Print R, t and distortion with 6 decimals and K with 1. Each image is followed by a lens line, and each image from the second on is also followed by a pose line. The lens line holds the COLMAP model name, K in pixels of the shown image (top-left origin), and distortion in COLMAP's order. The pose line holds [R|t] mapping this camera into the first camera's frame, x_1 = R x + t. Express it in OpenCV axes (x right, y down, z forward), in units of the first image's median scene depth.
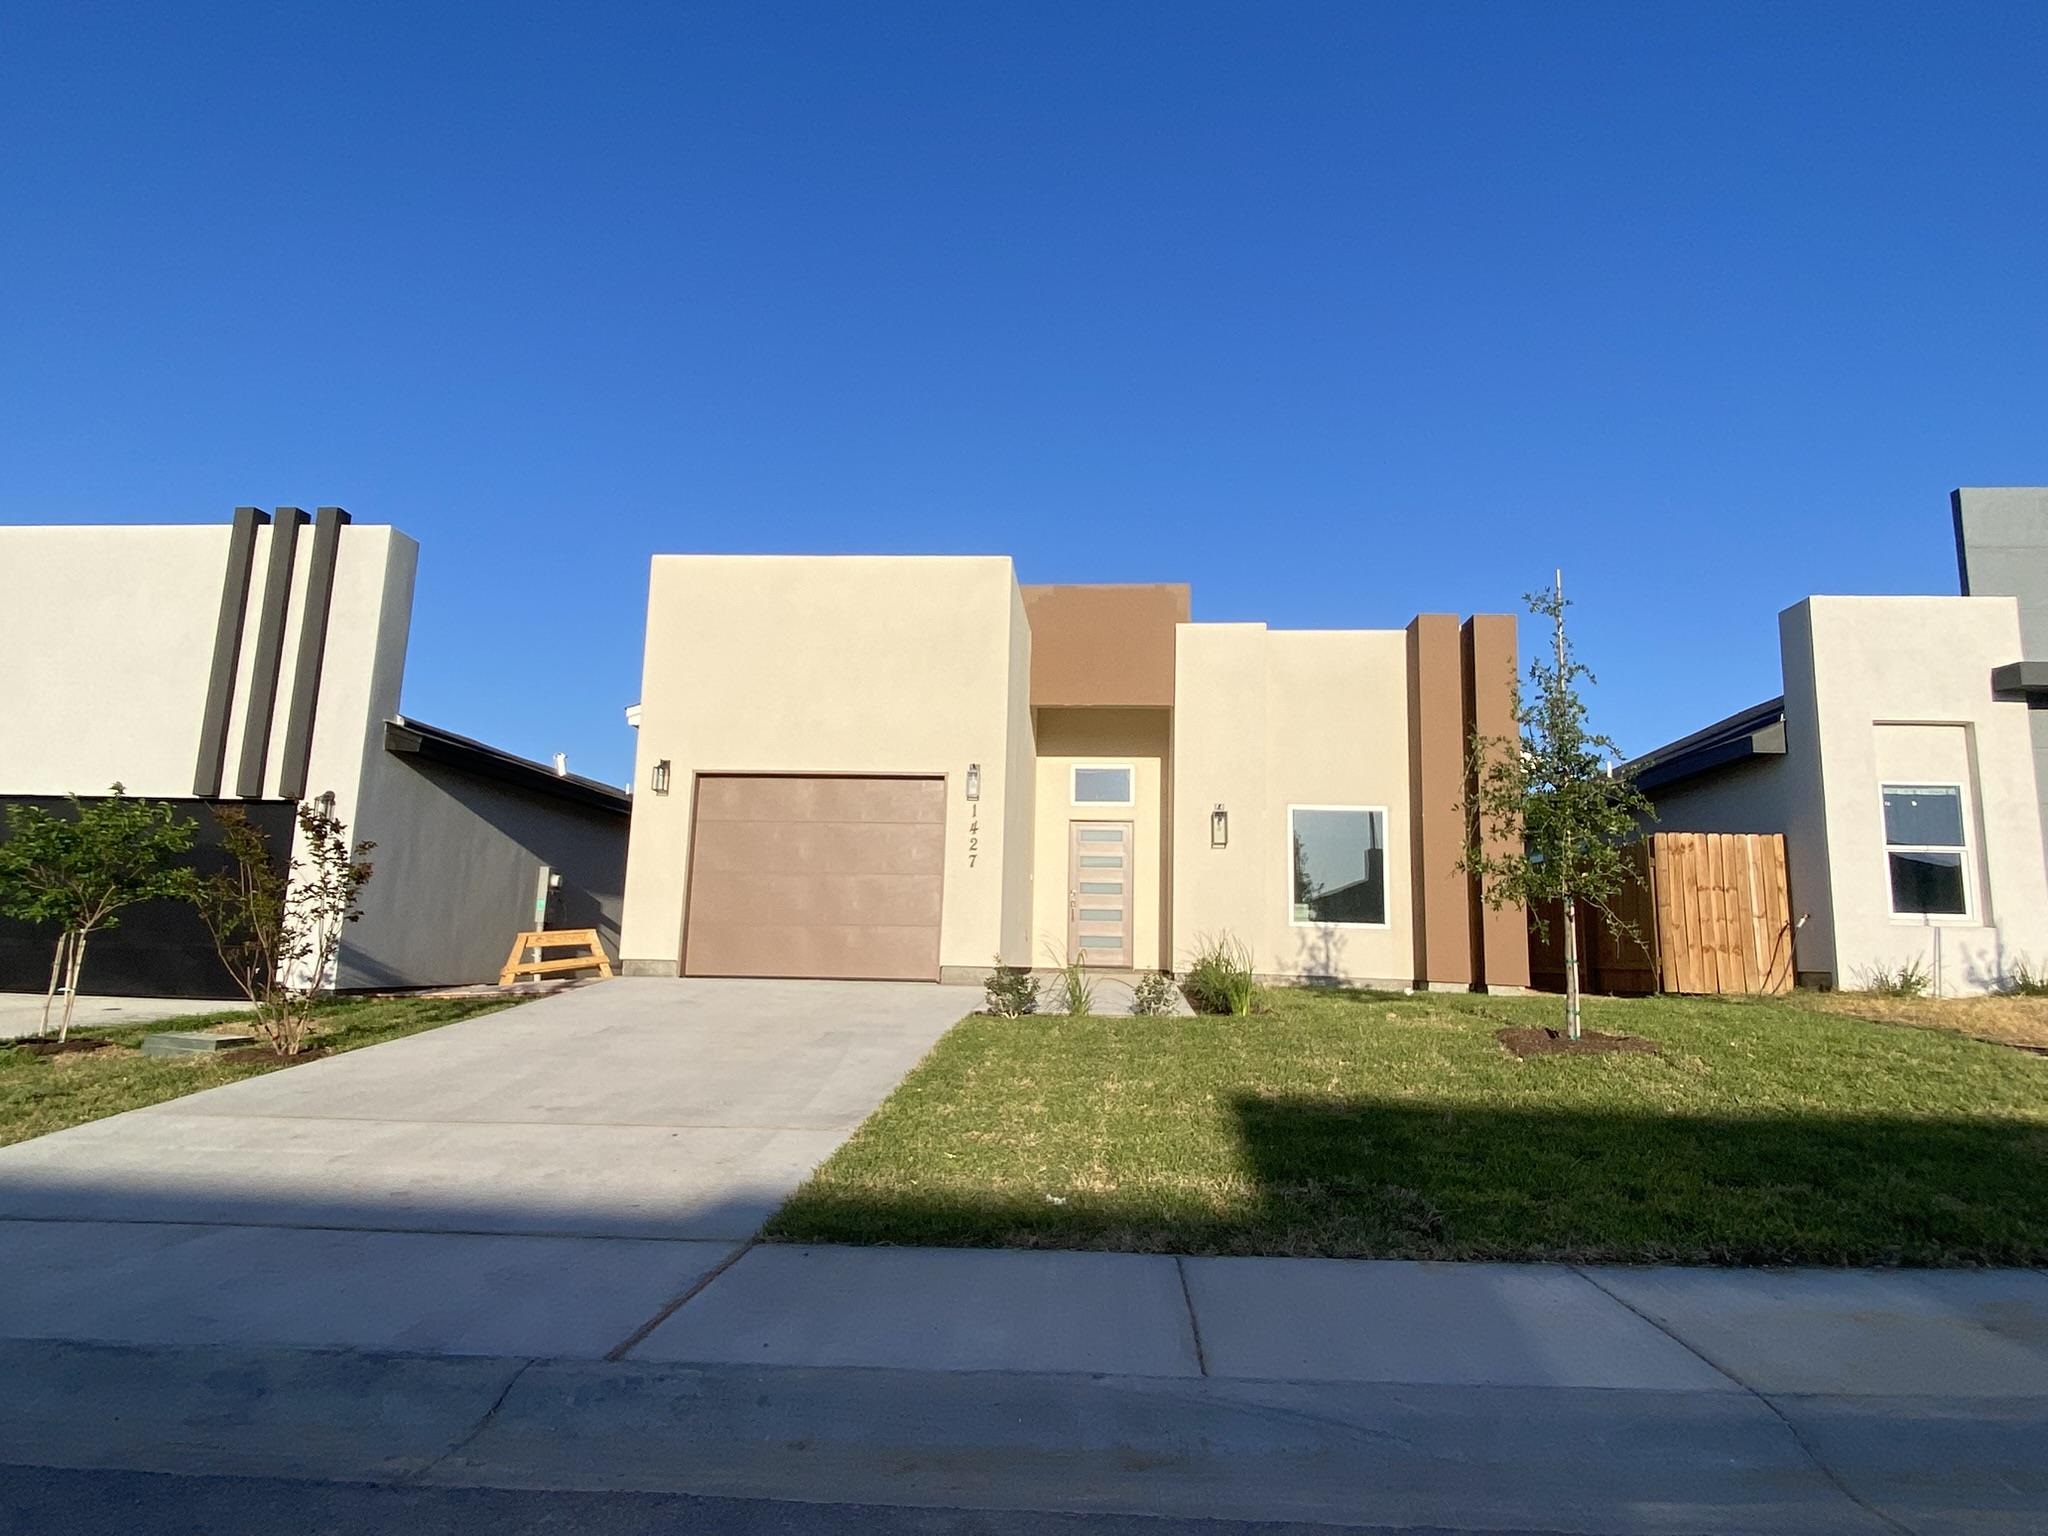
lens RADIAL K [[1187.0, 0, 1024.0], [0, 1187.0, 768.0], [0, 0, 1]] dist [0.000446, -0.000002]
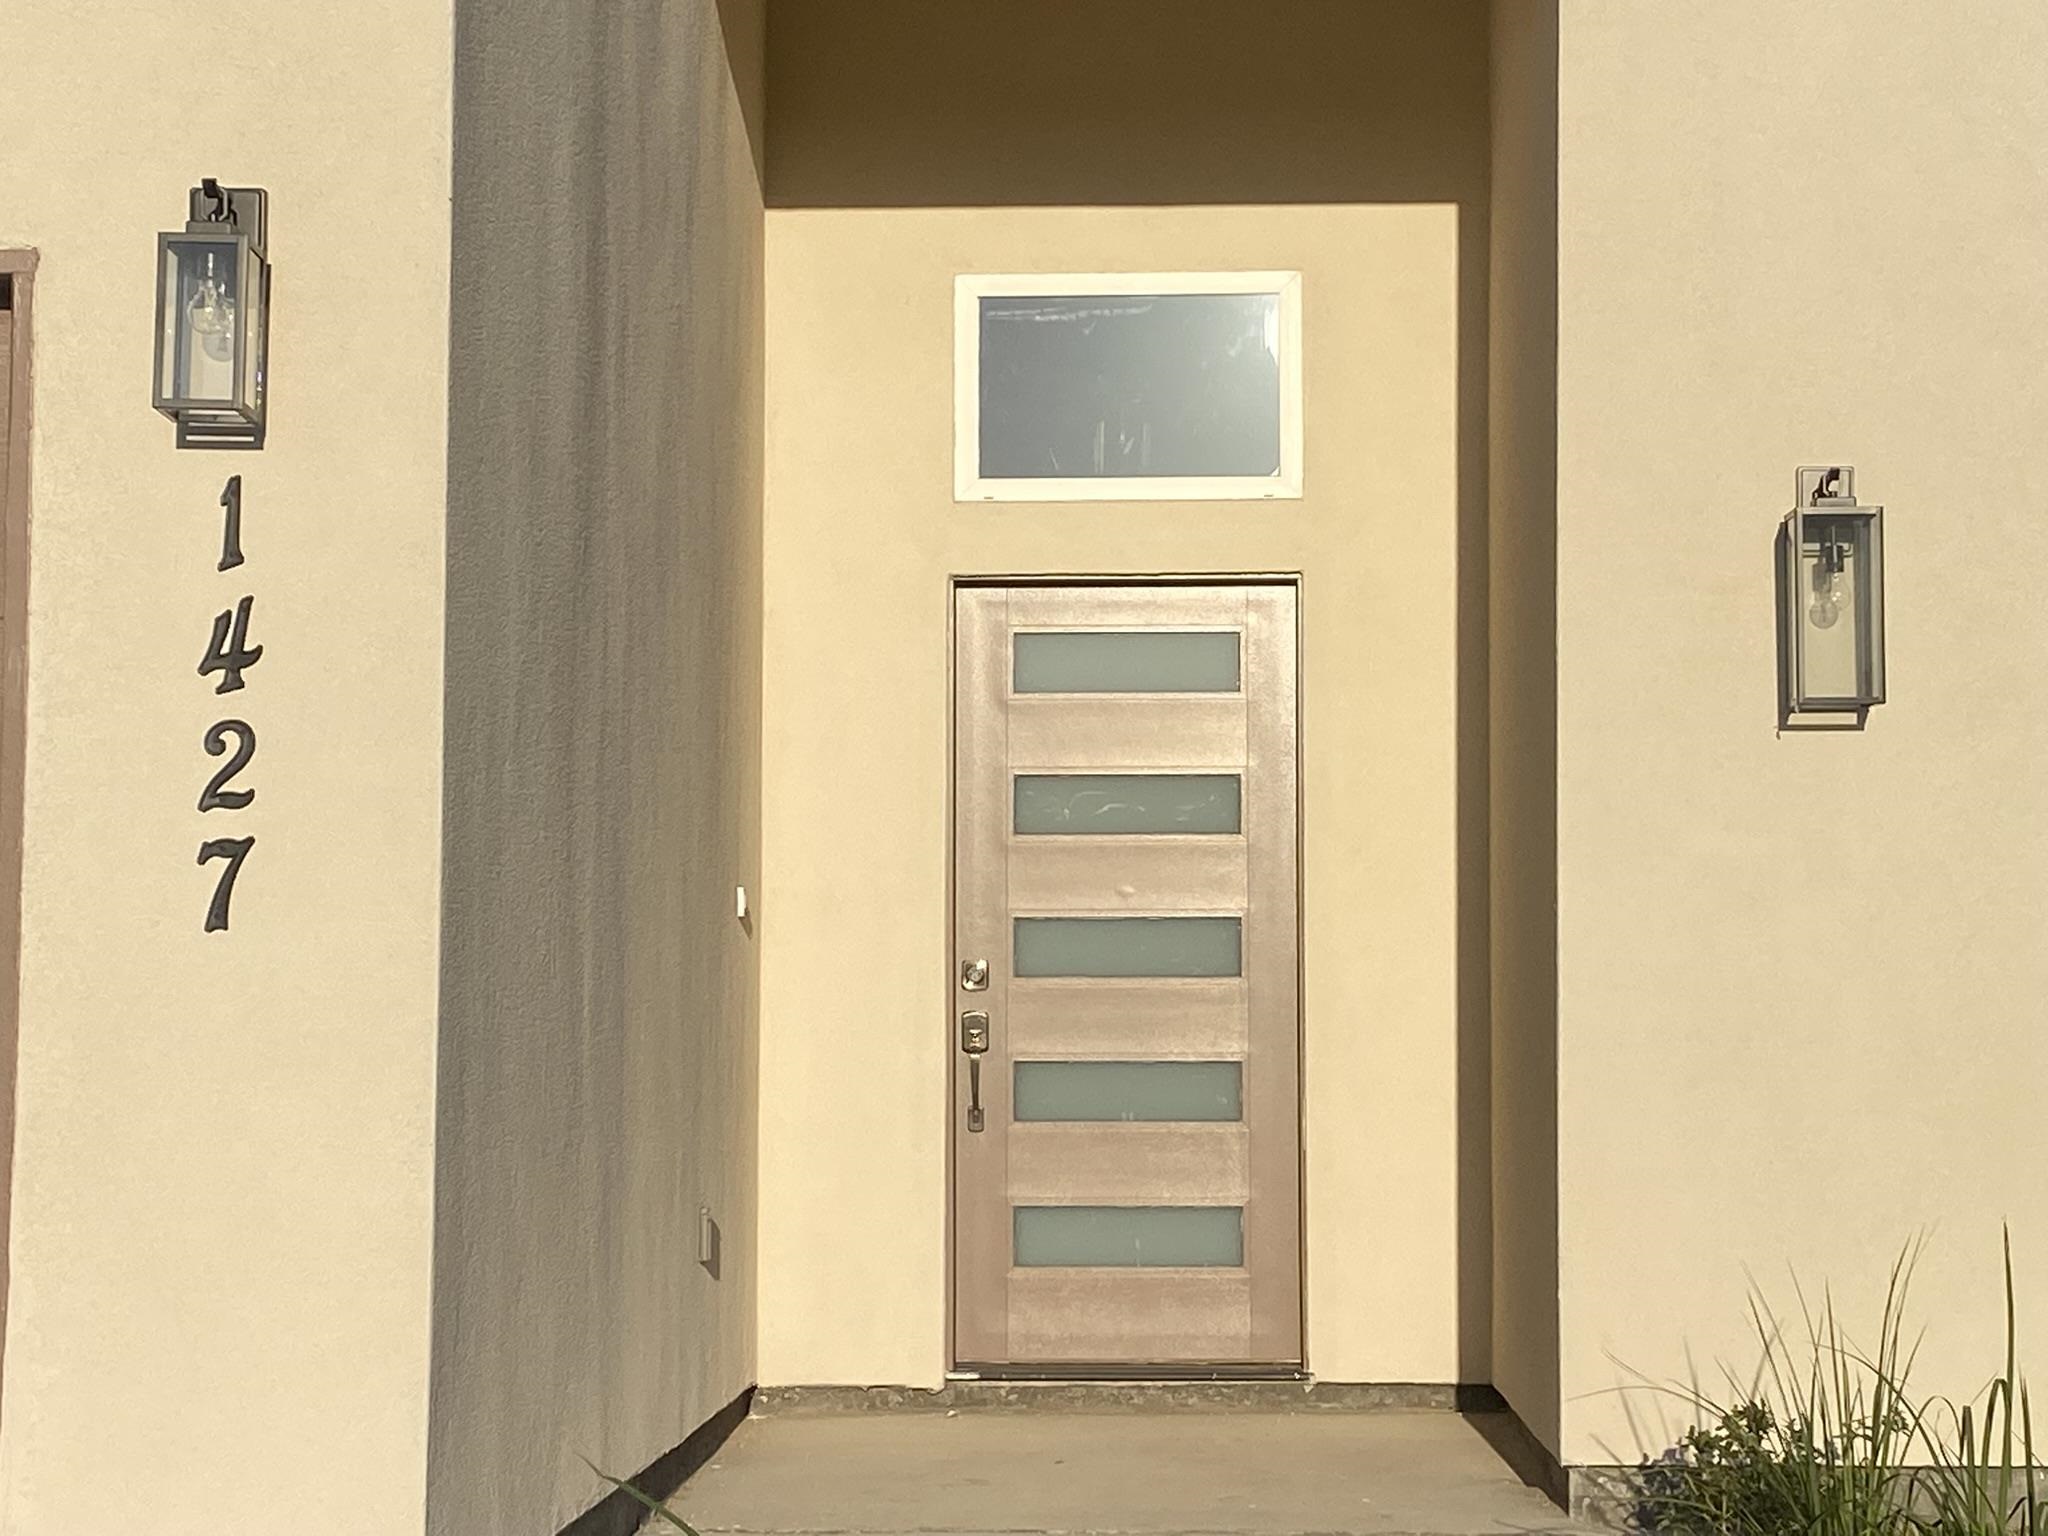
lens RADIAL K [[4048.8, 0, 1024.0], [0, 4048.8, 768.0], [0, 0, 1]] dist [0.012351, 0.031148]
pose [[0.998785, -0.018799, 0.045550, 0.021697], [0.014593, 0.995745, 0.090987, 0.016975], [-0.047066, -0.090211, 0.994810, 0.390034]]
